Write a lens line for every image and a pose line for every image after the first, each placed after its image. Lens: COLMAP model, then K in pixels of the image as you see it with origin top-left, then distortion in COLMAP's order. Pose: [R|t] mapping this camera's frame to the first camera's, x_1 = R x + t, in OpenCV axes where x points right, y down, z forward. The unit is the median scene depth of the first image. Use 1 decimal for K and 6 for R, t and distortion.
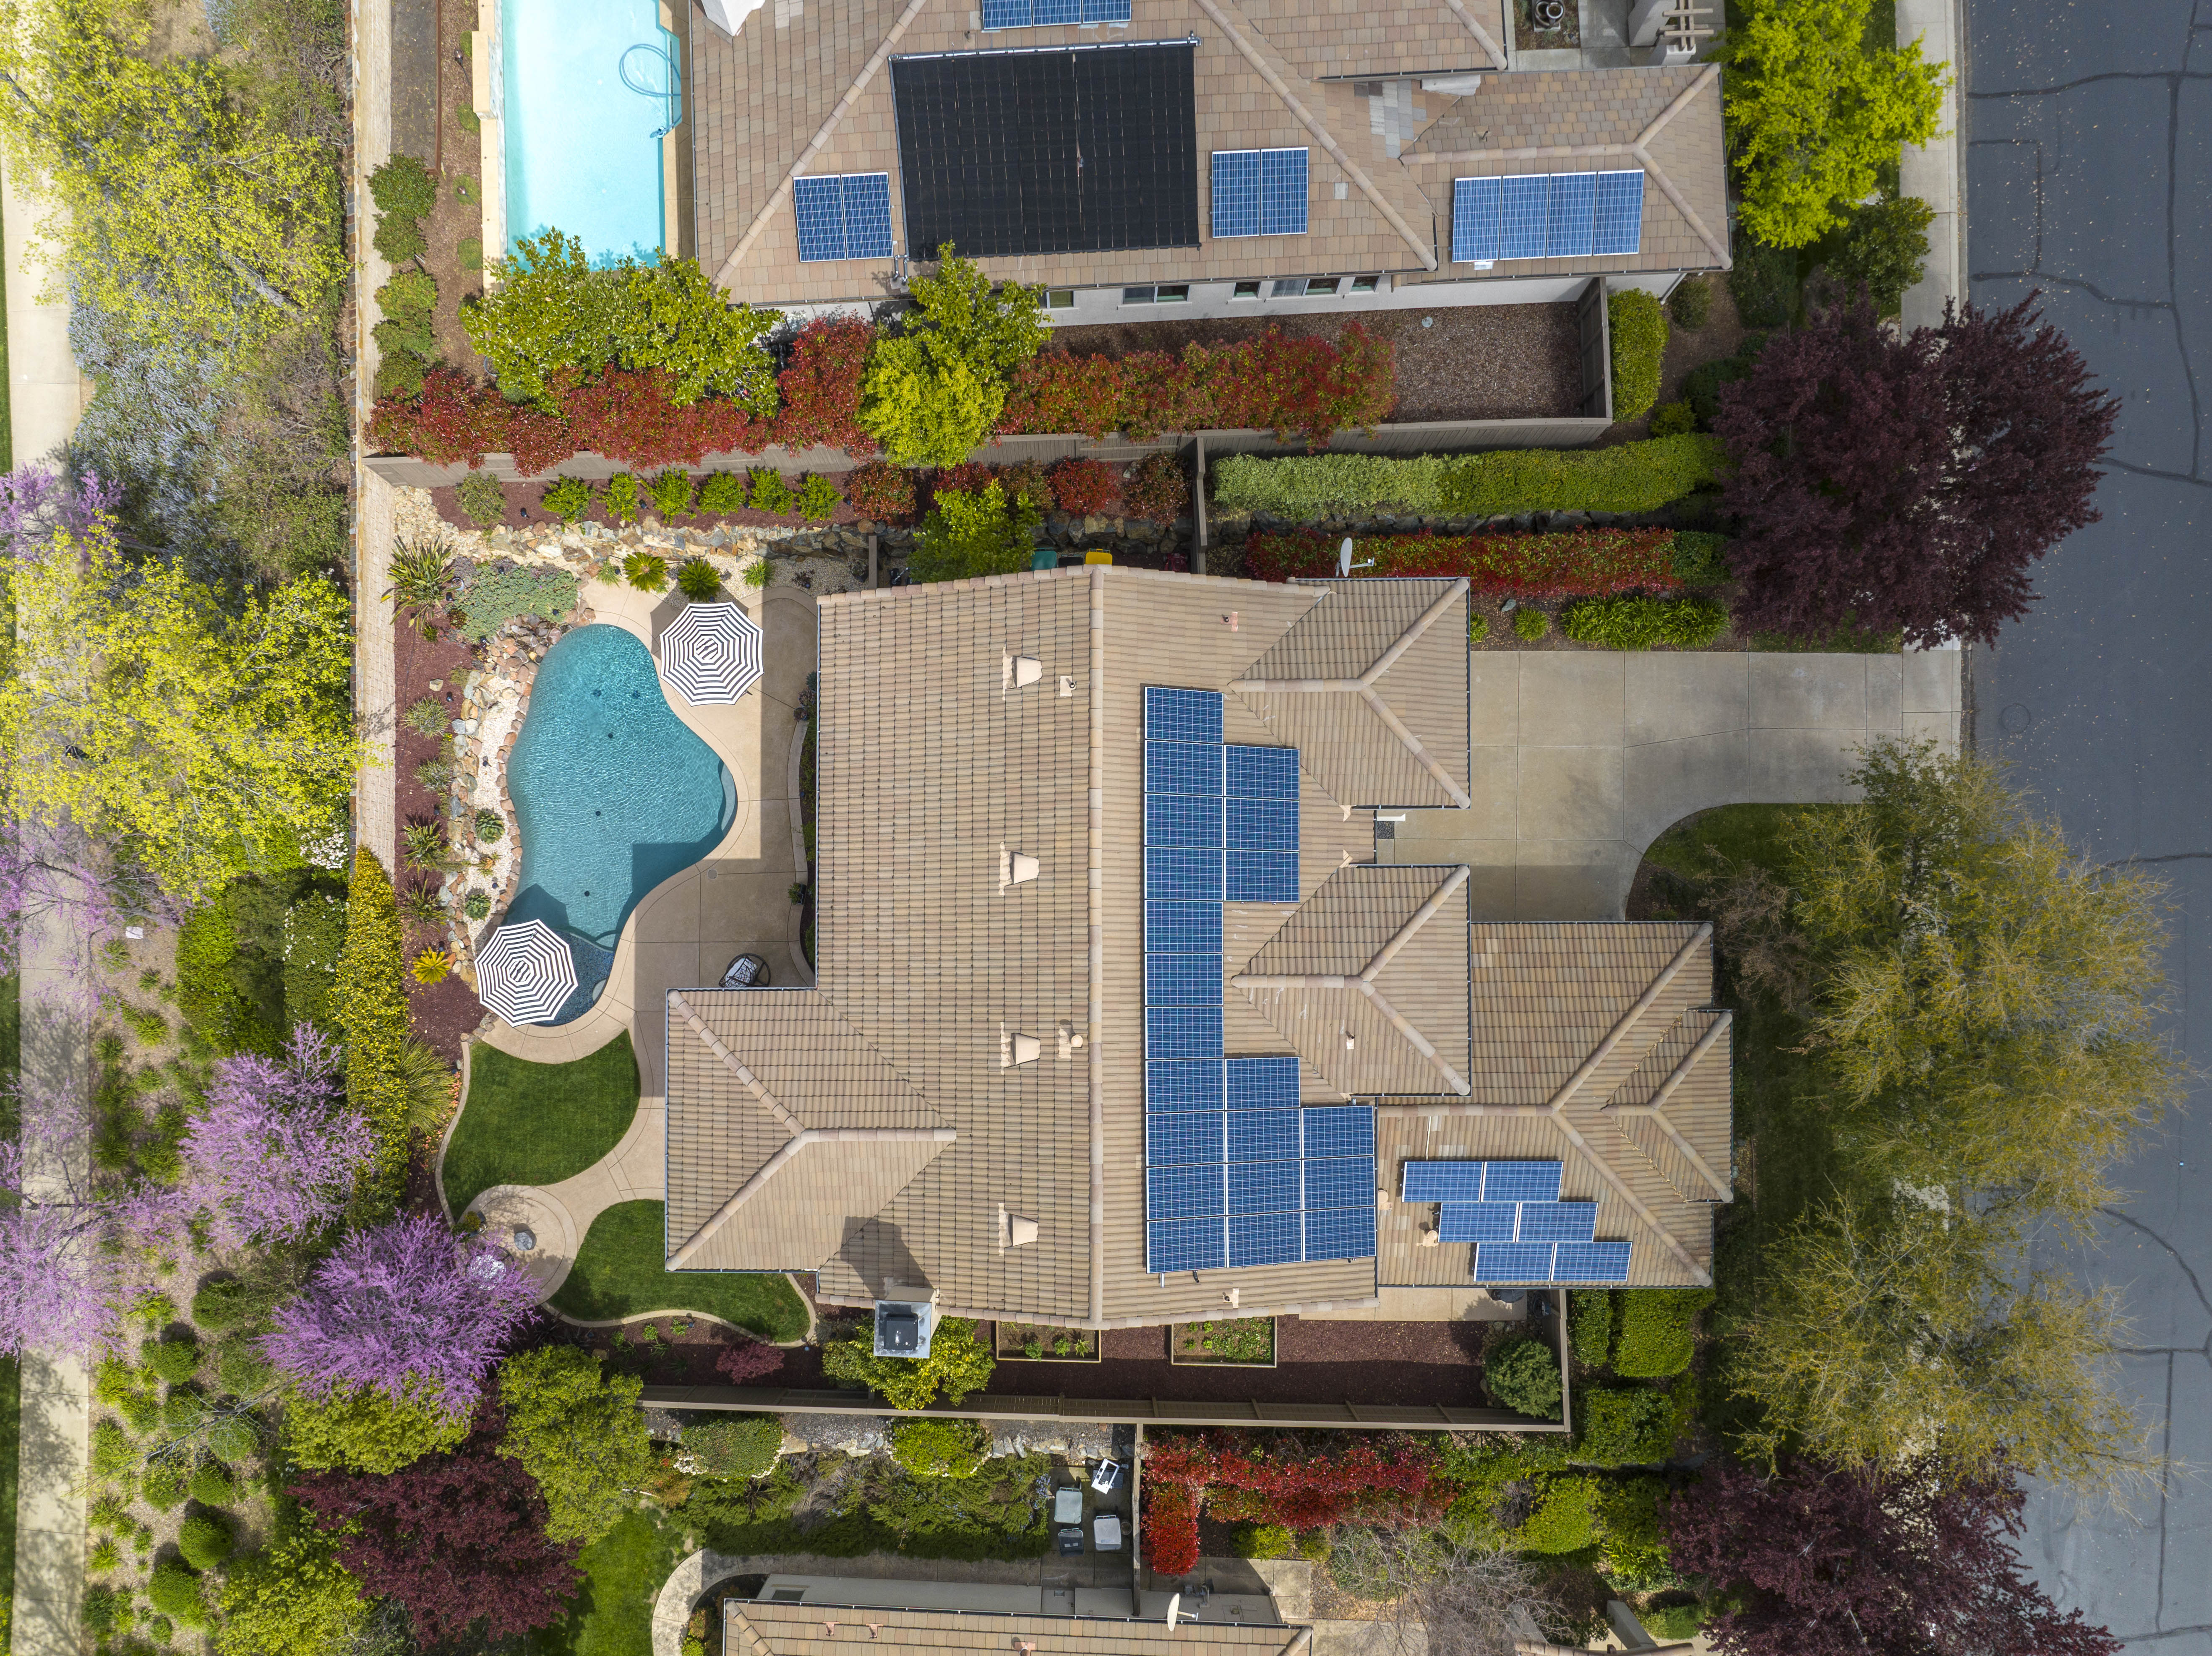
lens RADIAL K [[1535.5, 0, 1106.0], [0, 1535.5, 967.5], [0, 0, 1]] dist [-0.030601, 0.000346]
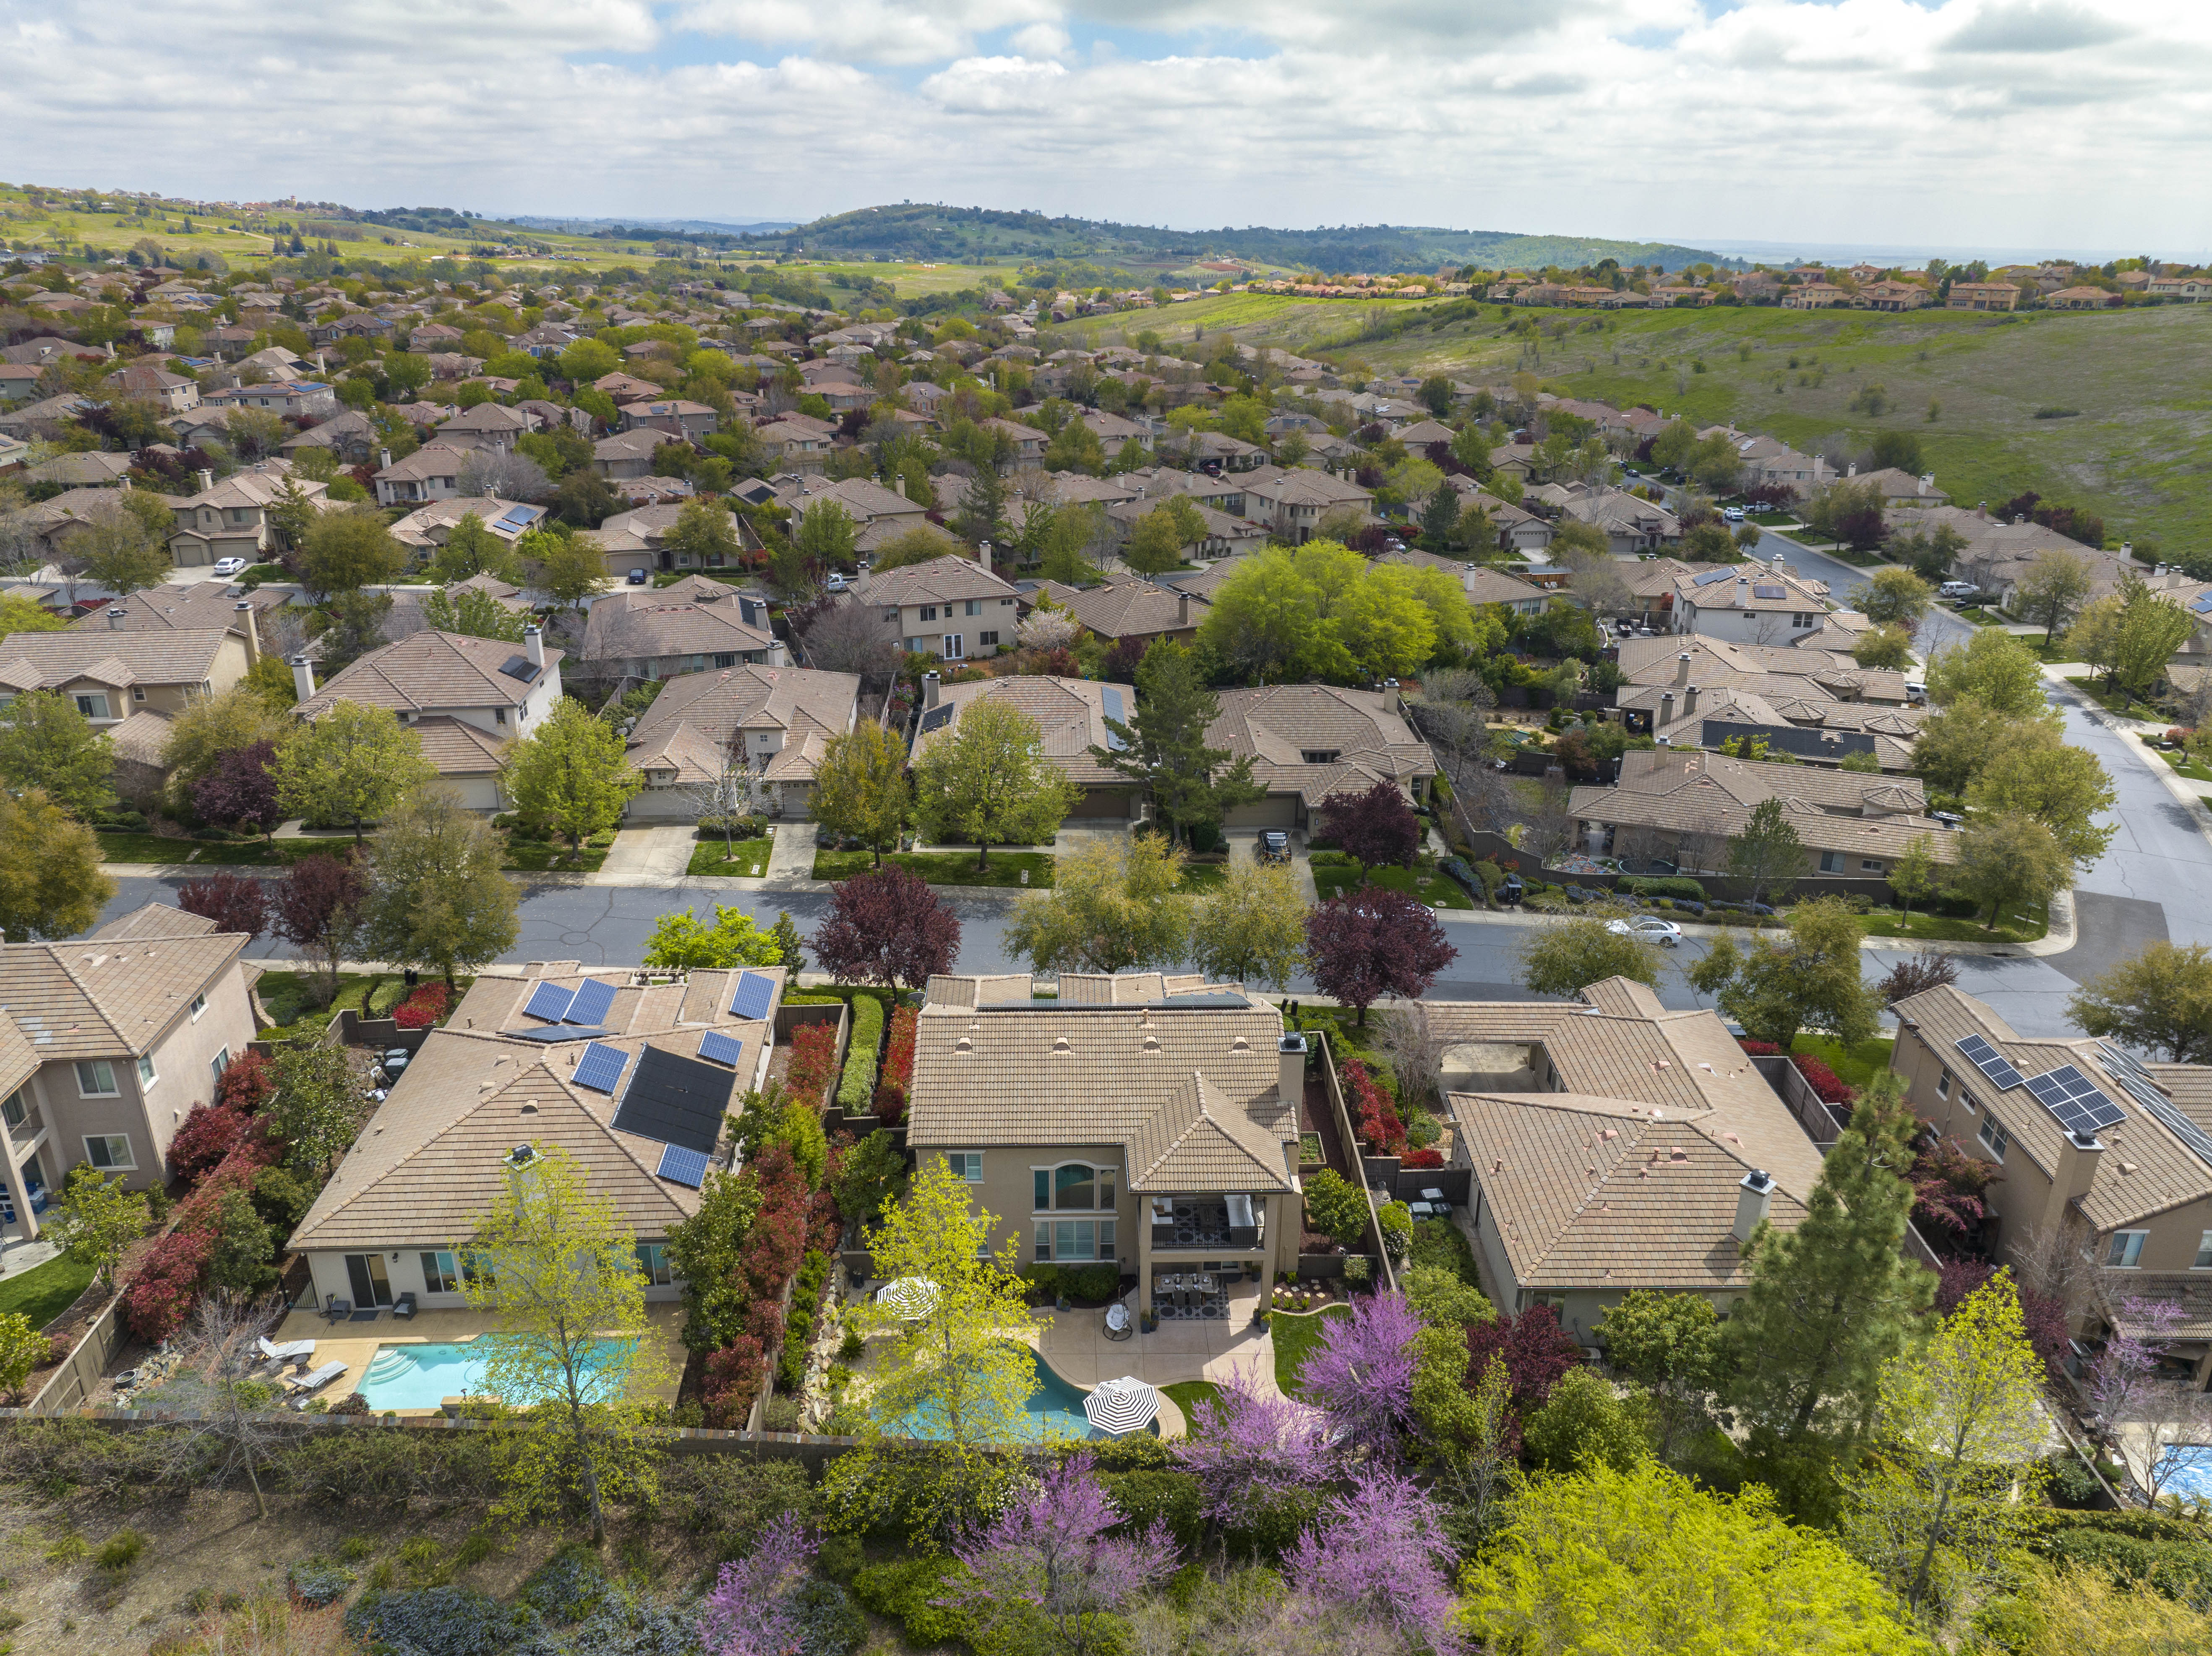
lens RADIAL K [[1555.3, 0, 1106.0], [0, 1555.3, 828.0], [0, 0, 1]] dist [-0.036461, -0.000559]
pose [[-0.027401, -0.338619, 0.940525, -1.558554], [0.999500, 0.005593, 0.031132, -0.058780], [-0.015802, 0.940907, 0.338296, 0.022989]]
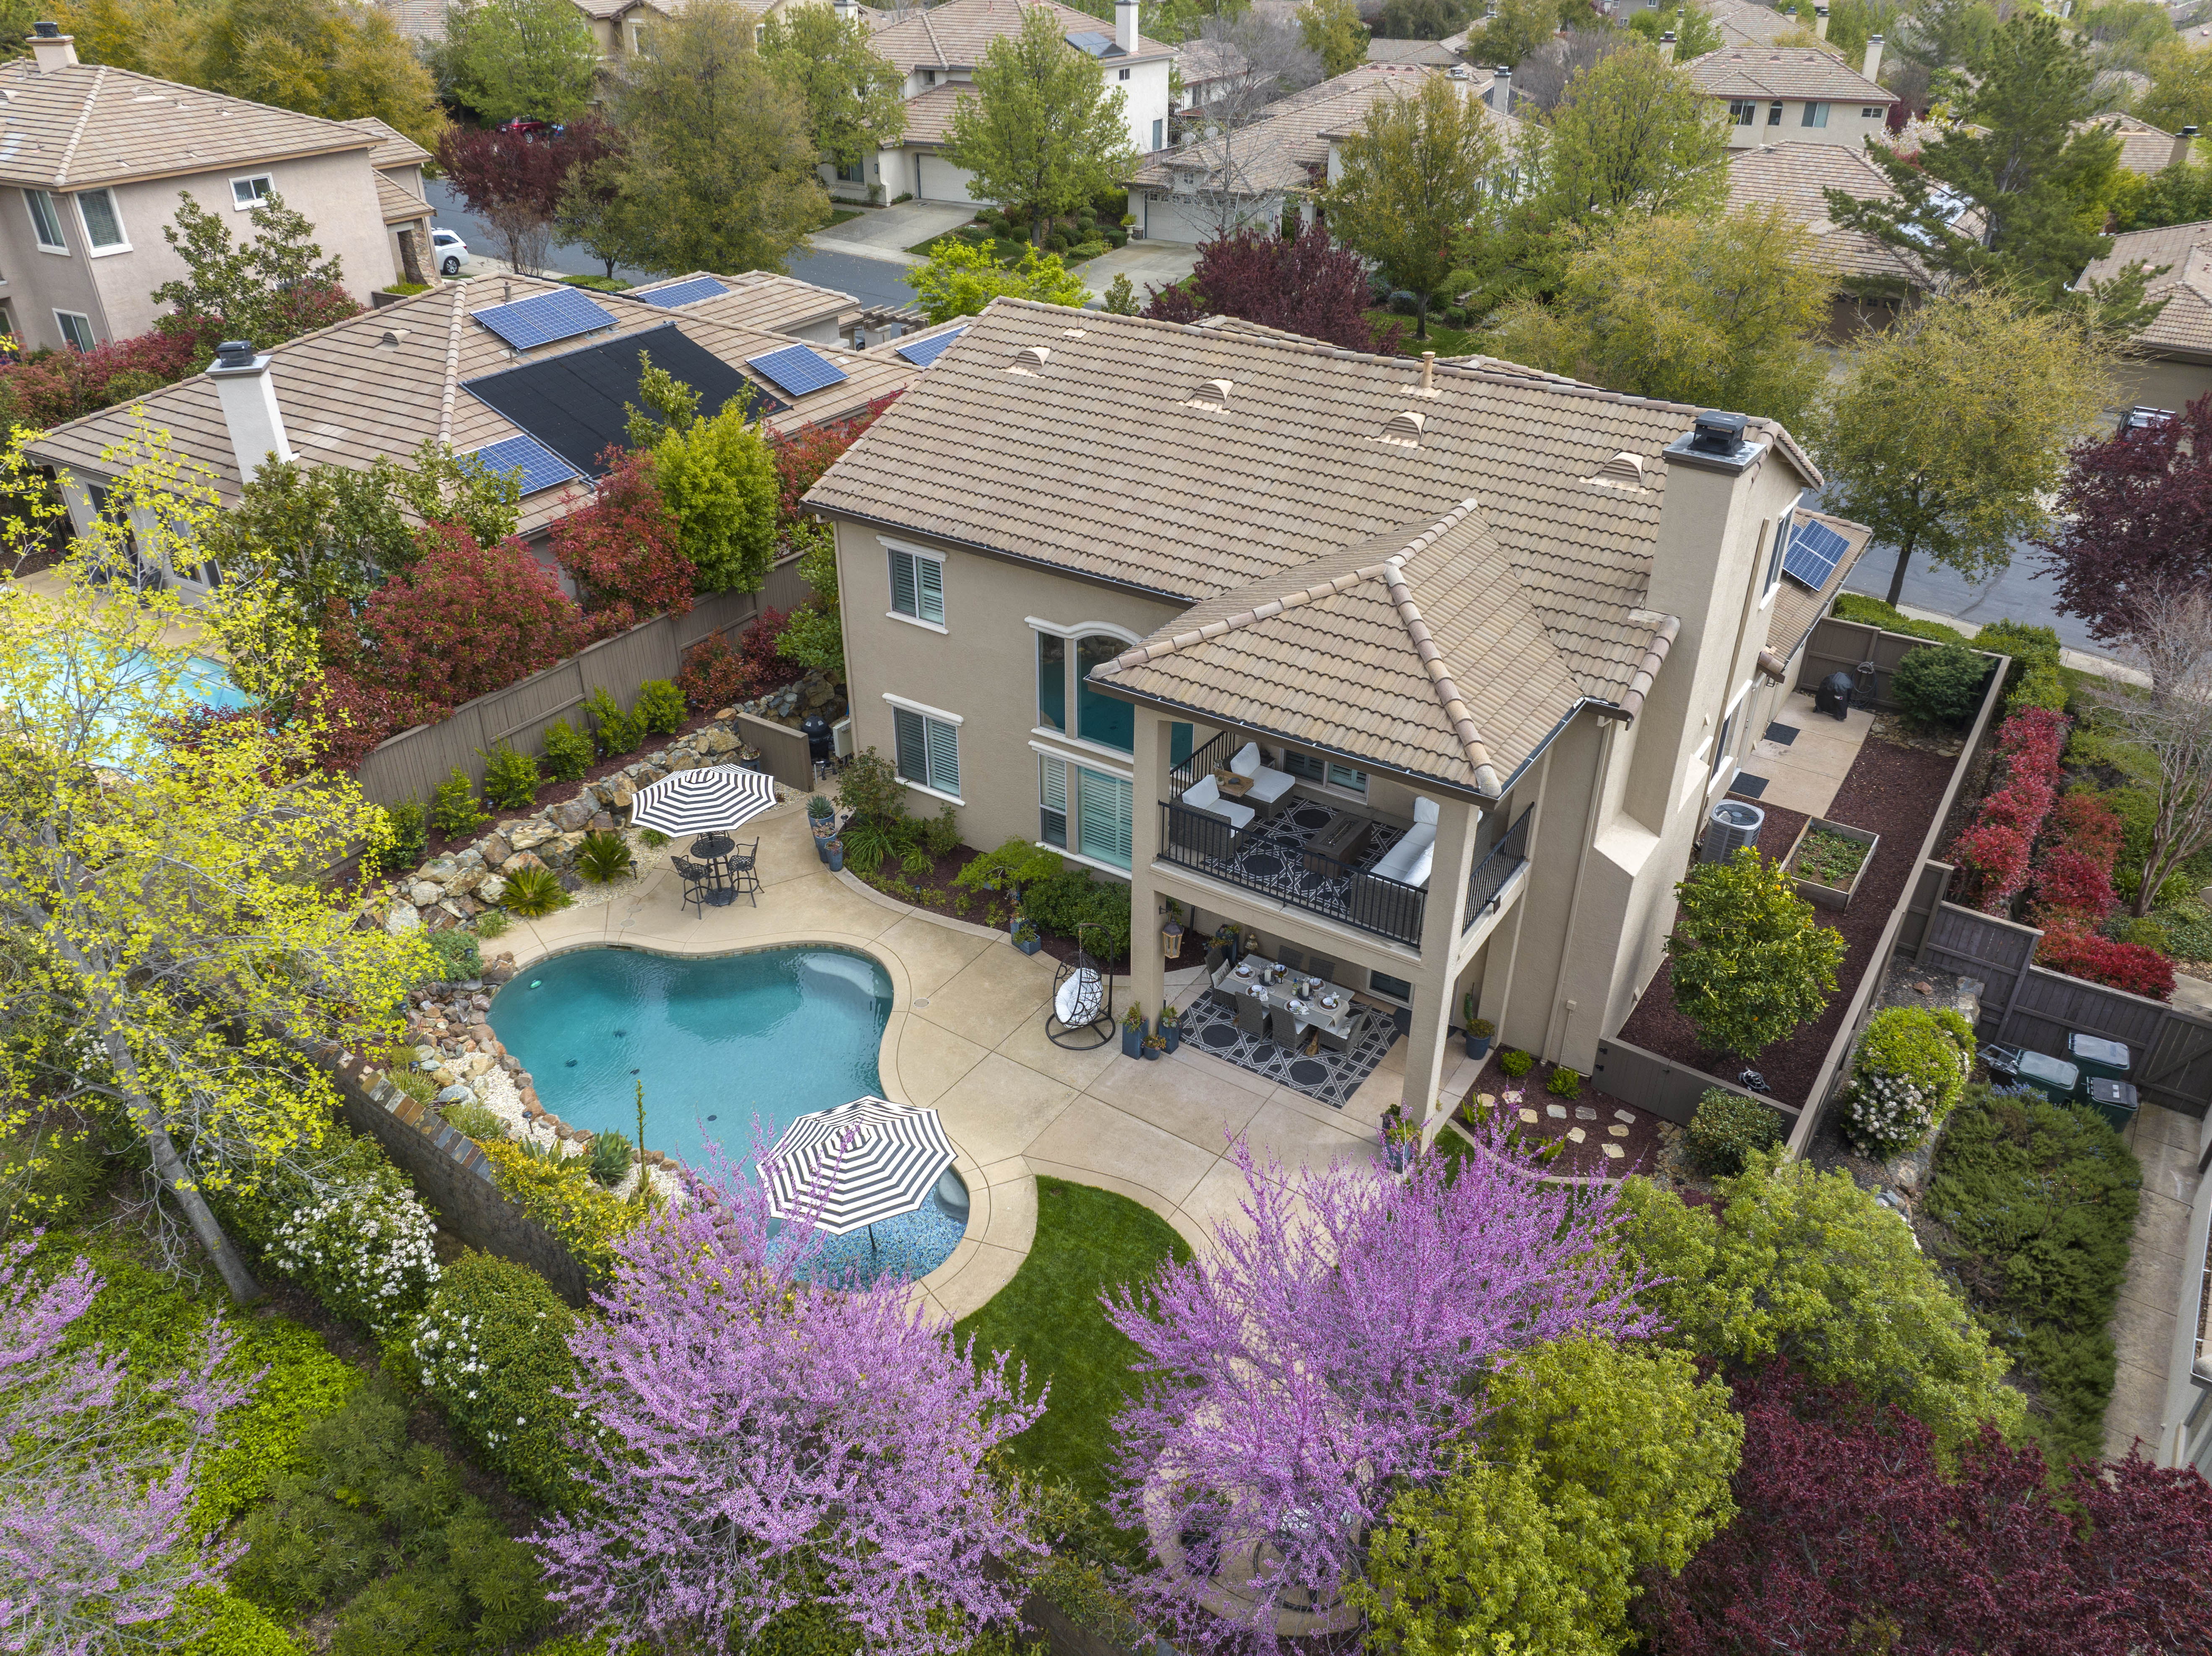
lens RADIAL K [[1555.3, 0, 1106.0], [0, 1555.3, 828.0], [0, 0, 1]] dist [-0.036461, -0.000559]
pose [[0.552596, -0.404743, 0.728574, -0.696220], [0.832979, 0.297555, -0.466484, 0.303899], [-0.027985, 0.864664, 0.501570, 0.626456]]
